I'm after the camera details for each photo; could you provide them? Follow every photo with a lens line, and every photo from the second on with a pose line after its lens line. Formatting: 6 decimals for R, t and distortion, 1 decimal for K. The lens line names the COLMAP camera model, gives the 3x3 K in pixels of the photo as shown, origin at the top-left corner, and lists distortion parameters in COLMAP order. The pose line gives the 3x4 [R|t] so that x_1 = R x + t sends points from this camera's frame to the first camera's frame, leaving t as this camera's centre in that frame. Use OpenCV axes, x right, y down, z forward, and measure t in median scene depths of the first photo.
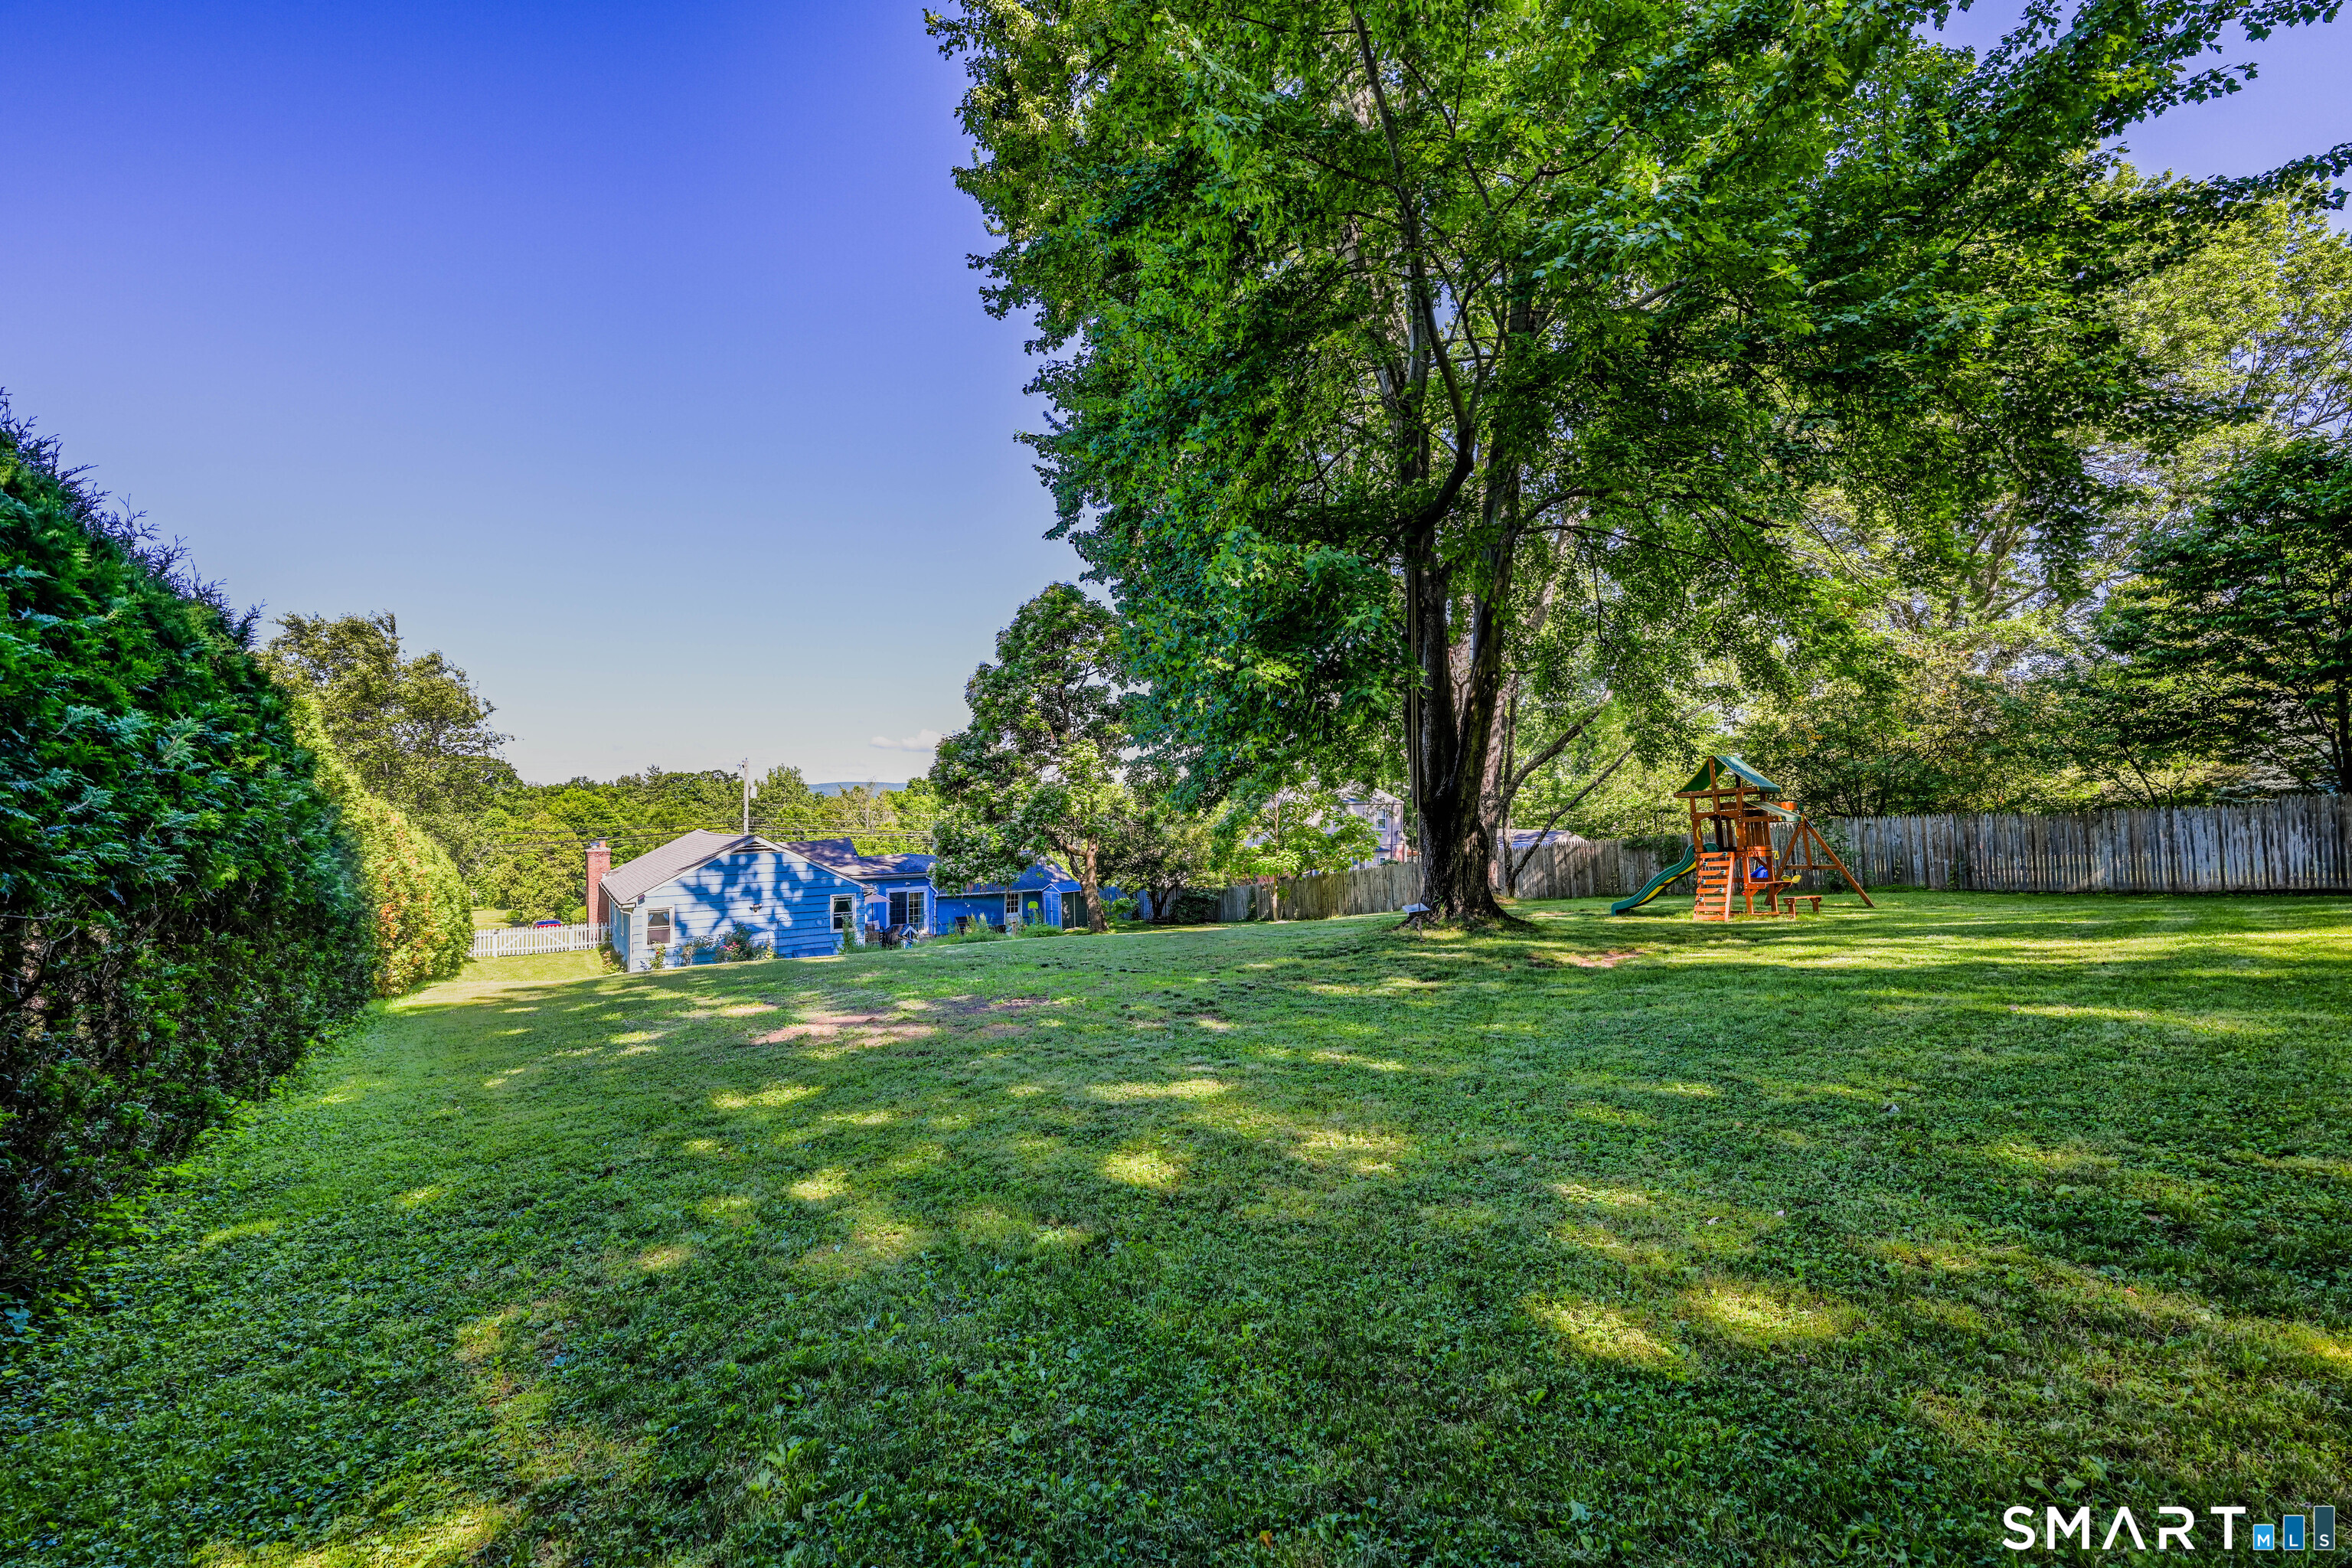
lens RADIAL K [[912.7, 0, 1169.5], [0, 912.7, 814.2], [0, 0, 1]] dist [-0.001745, 0.000158]
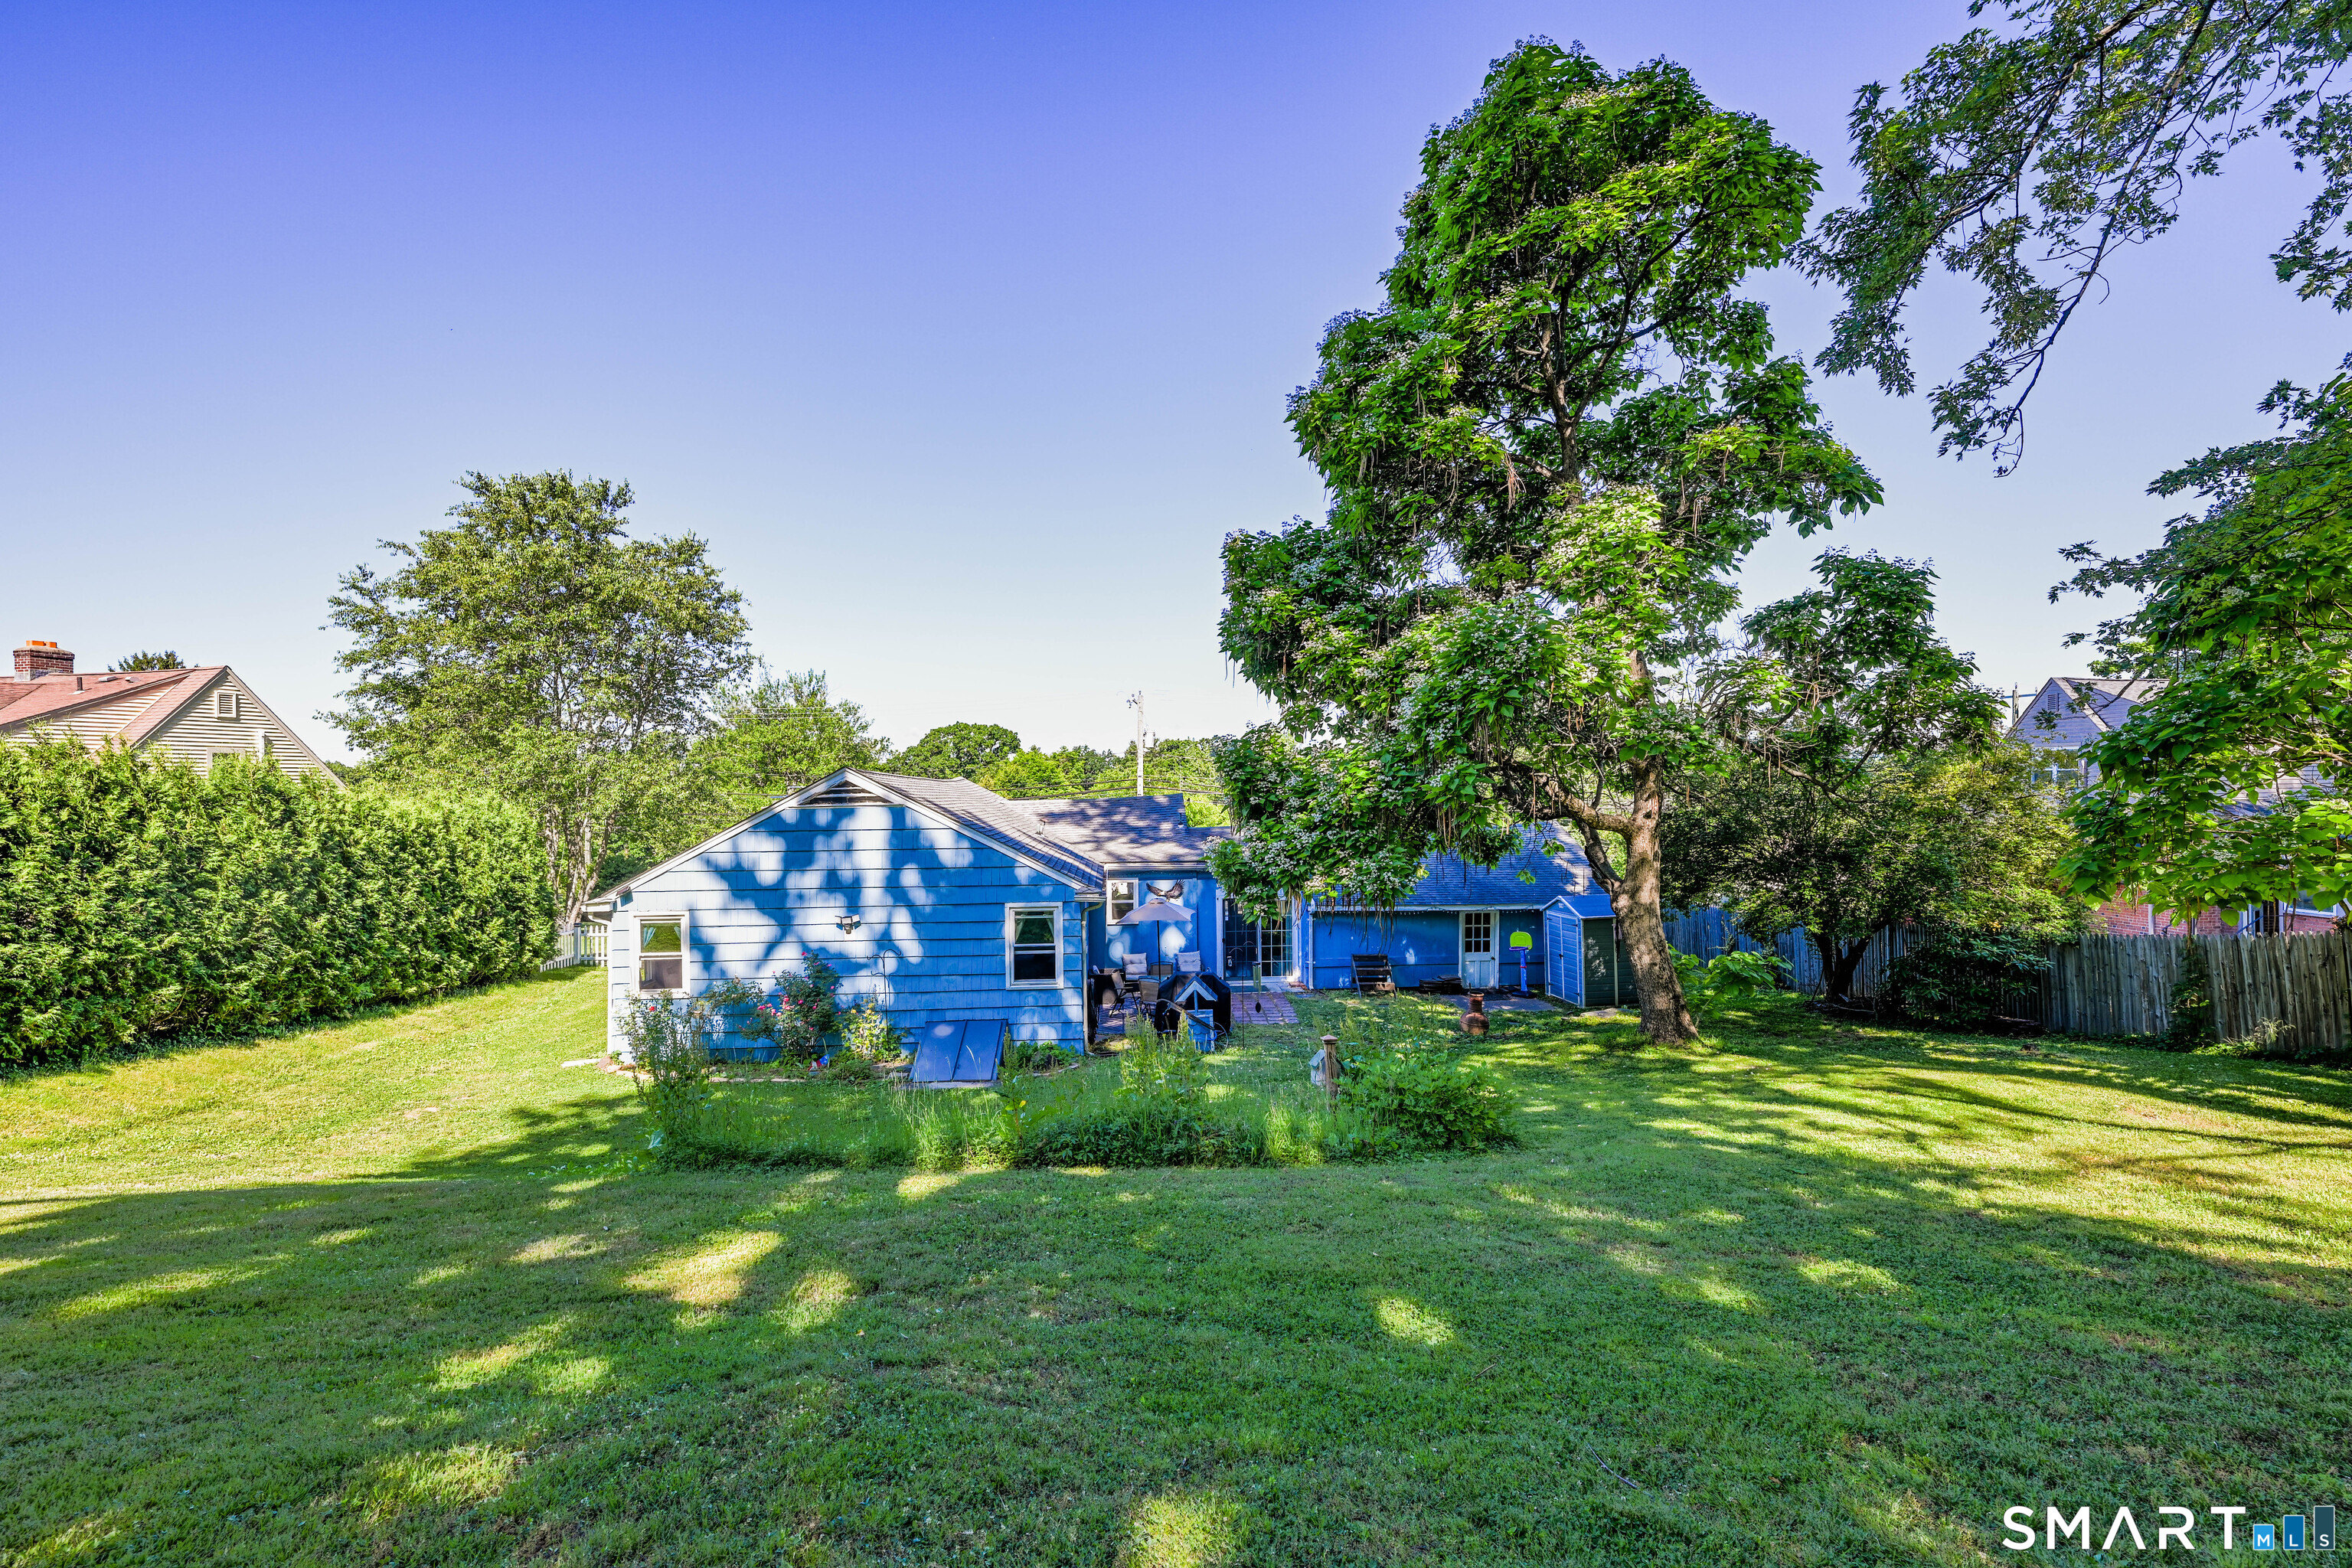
lens RADIAL K [[1074.1, 0, 1178.2], [0, 1074.1, 775.4], [0, 0, 1]] dist [0.005171, 0.000257]
pose [[0.863284, -0.001620, -0.504716, -0.032147], [-0.007021, 0.999860, -0.015219, 0.033851], [0.504670, 0.016682, 0.863151, 0.575928]]
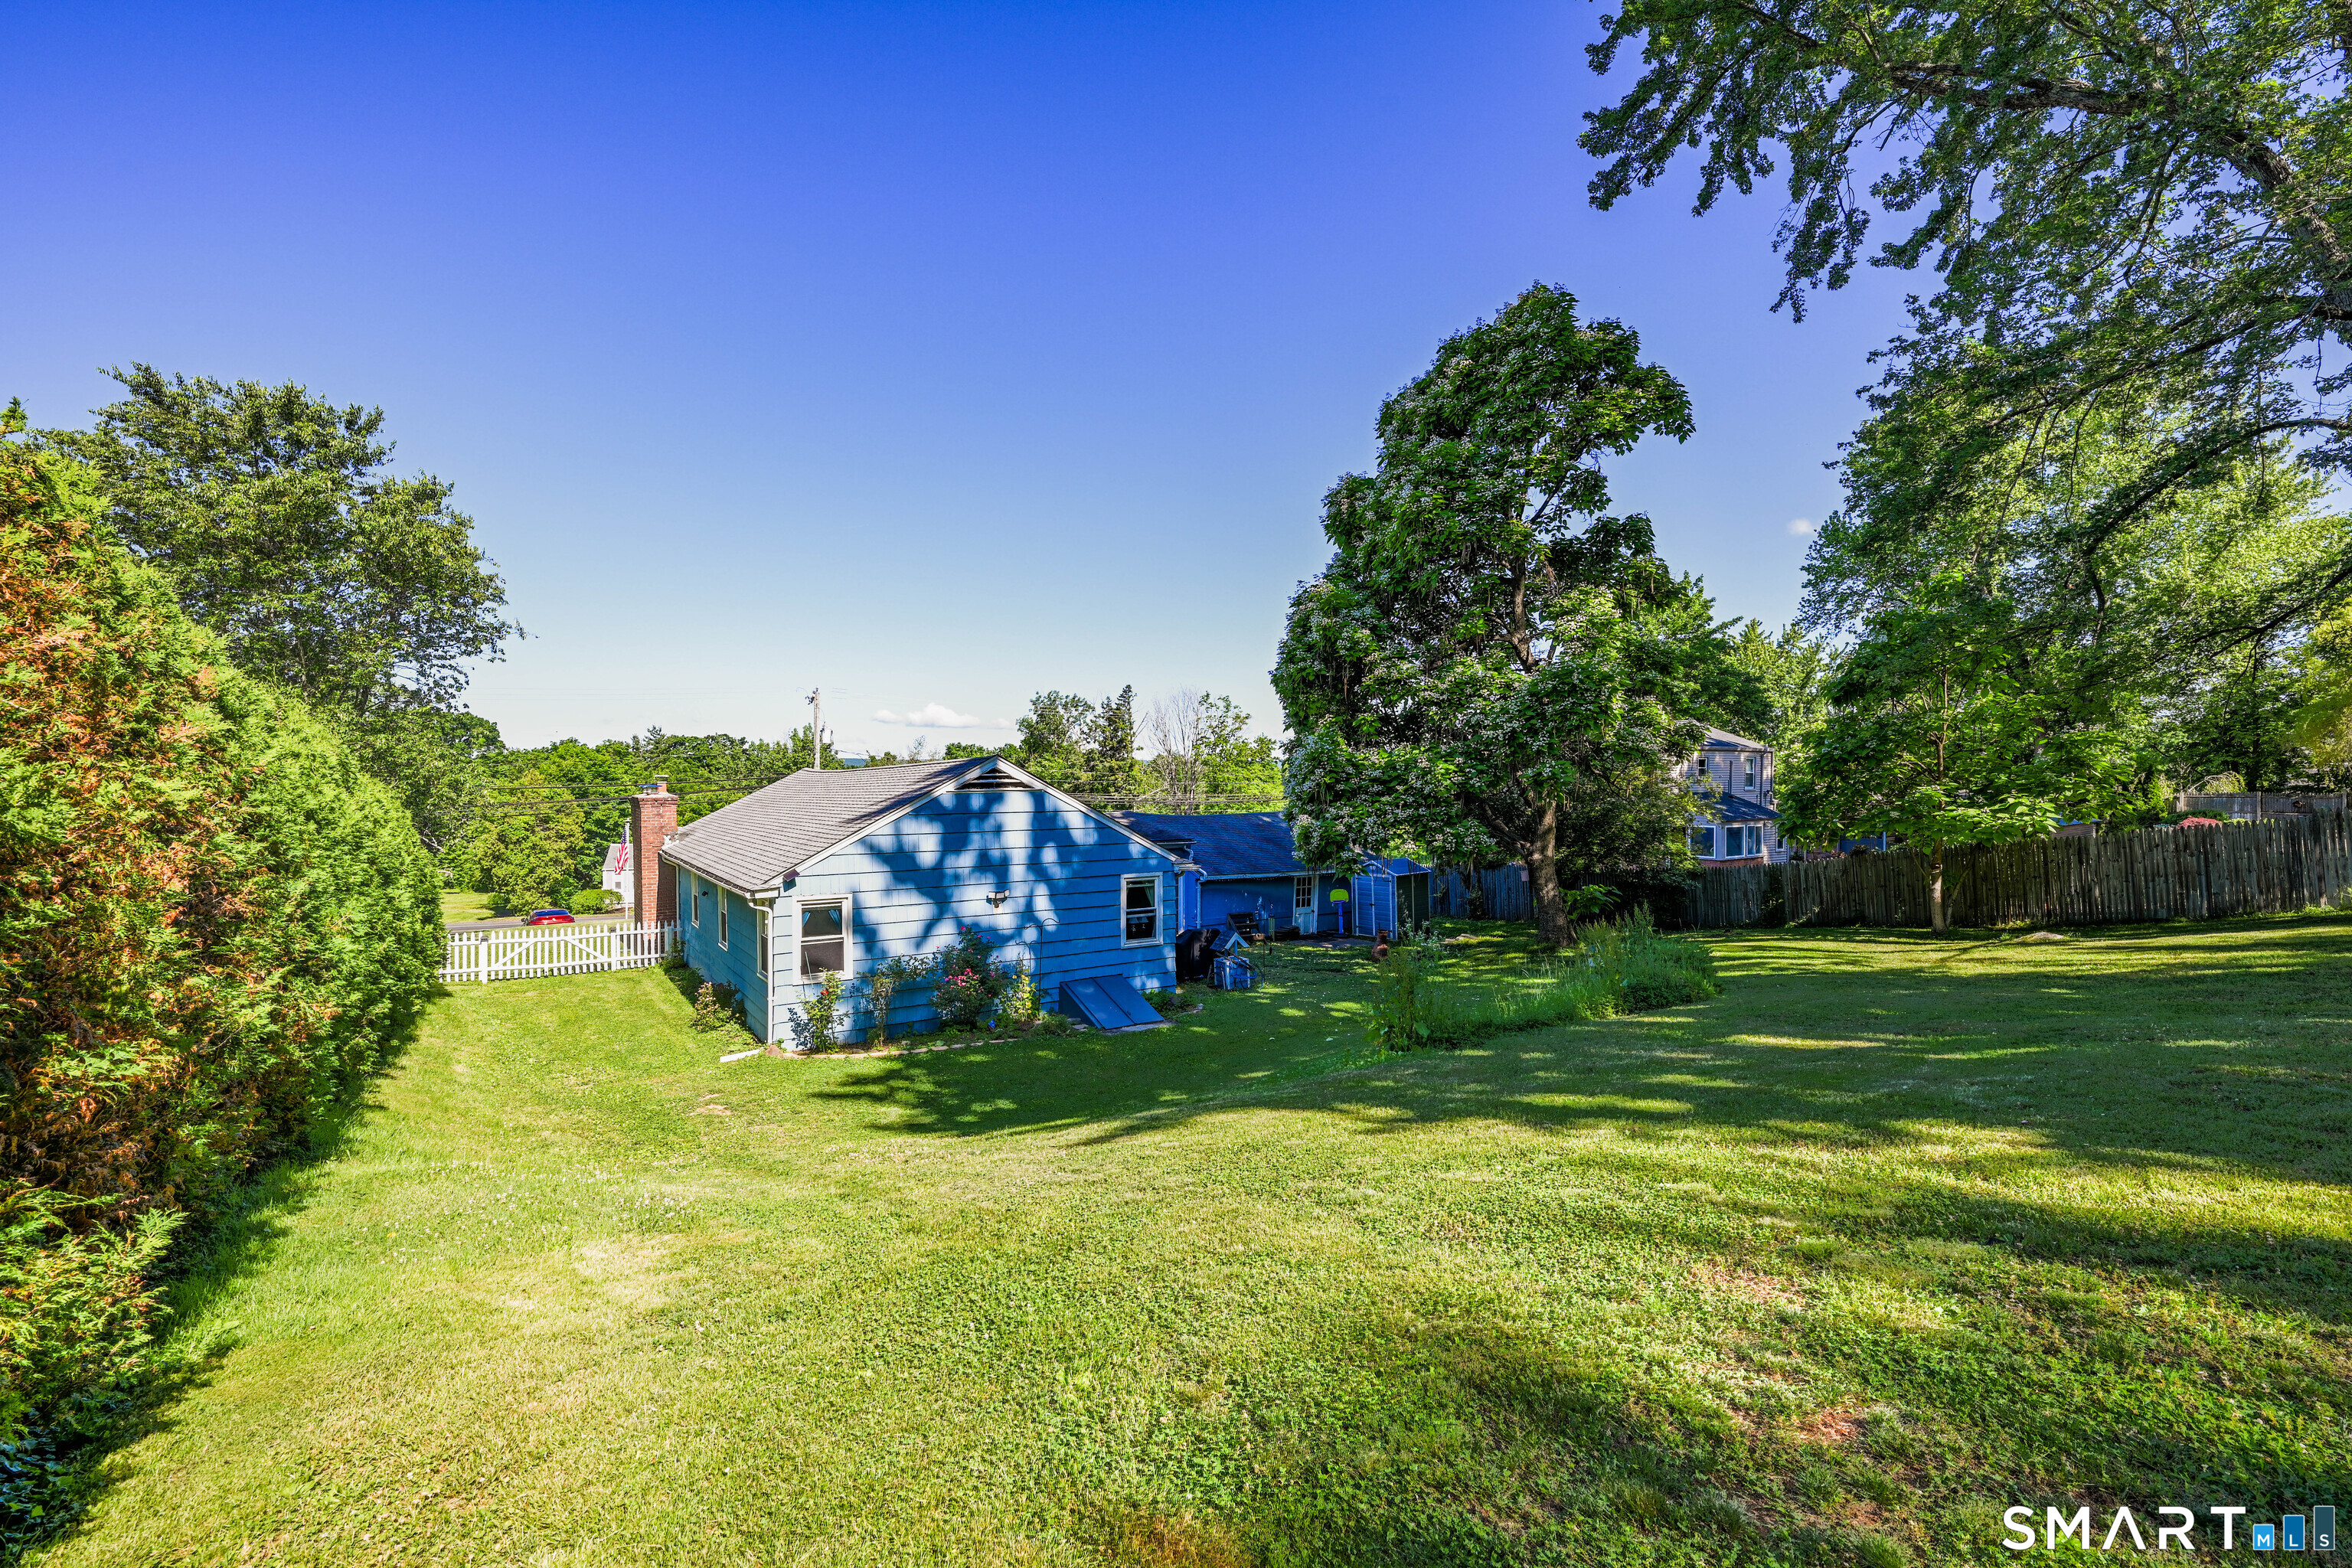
lens RADIAL K [[987.8, 0, 1182.0], [0, 987.8, 786.3], [0, 0, 1]] dist [-0.009651, -0.000436]
pose [[0.999917, 0.008039, -0.010021, -0.326456], [-0.008141, 0.999916, -0.010128, 0.043572], [0.009939, 0.010208, 0.999898, 0.427731]]
